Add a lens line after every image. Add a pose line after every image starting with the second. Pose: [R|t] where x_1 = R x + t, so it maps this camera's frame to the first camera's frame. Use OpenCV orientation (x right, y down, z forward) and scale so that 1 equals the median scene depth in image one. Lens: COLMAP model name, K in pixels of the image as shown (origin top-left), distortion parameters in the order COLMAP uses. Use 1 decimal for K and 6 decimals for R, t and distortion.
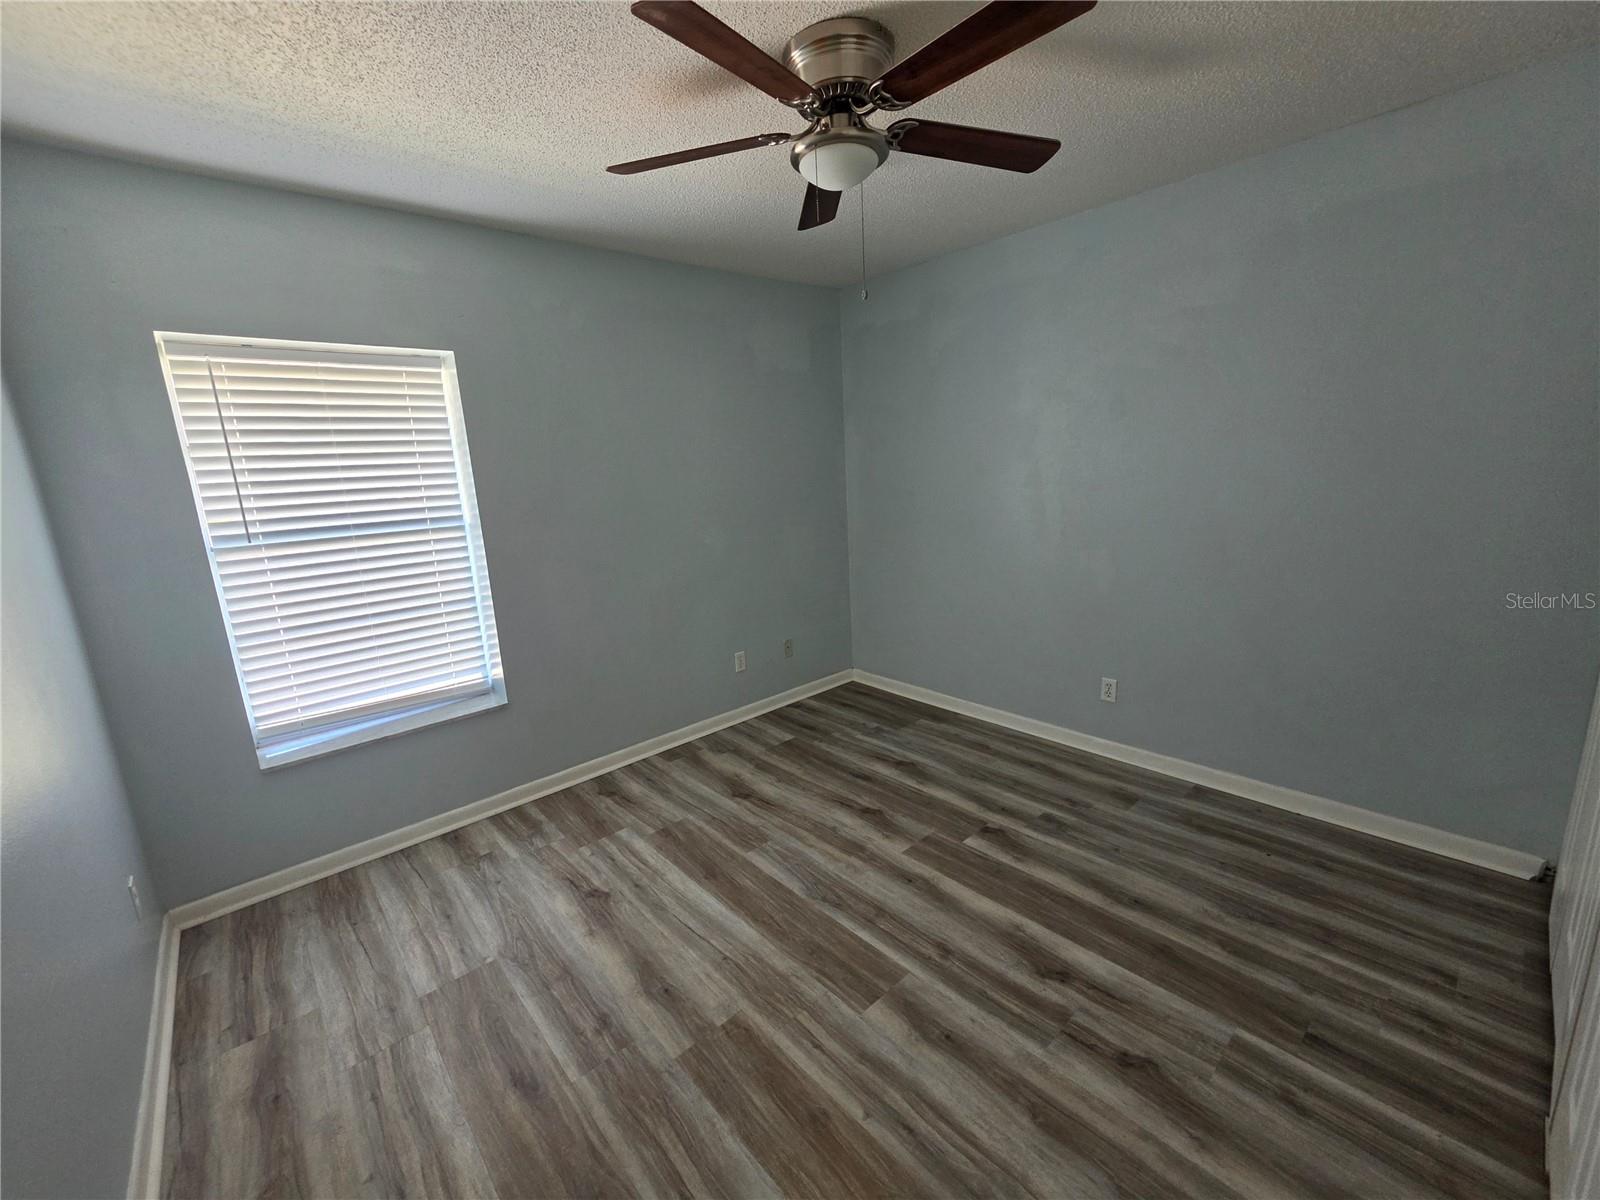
lens RADIAL K [[642.5, 0, 785.0], [0, 642.5, 597.9], [0, 0, 1]] dist [-0.001078, -0.000165]
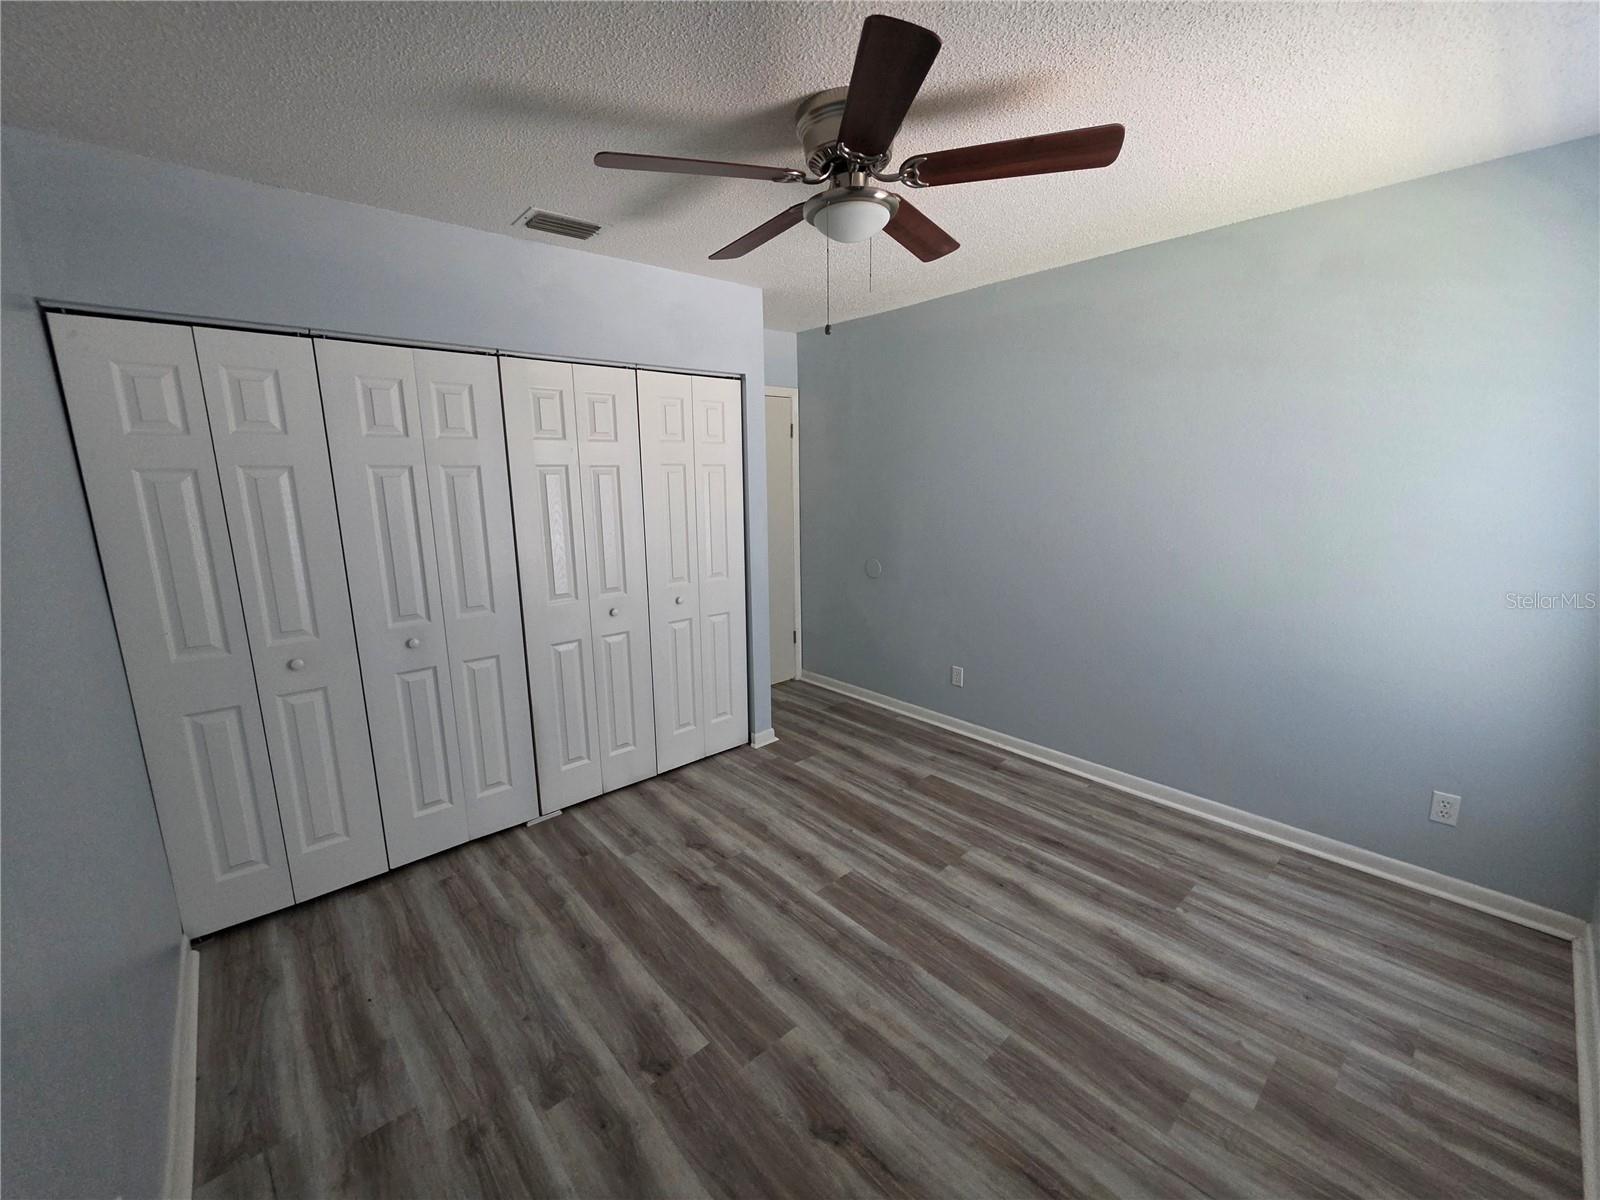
lens RADIAL K [[642.5, 0, 785.0], [0, 642.5, 597.9], [0, 0, 1]] dist [-0.001078, -0.000165]
pose [[-0.997342, 0.071497, 0.014020, 0.177366], [0.071267, 0.917308, 0.391749, -0.428667], [0.015149, 0.391707, -0.919965, 1.786834]]
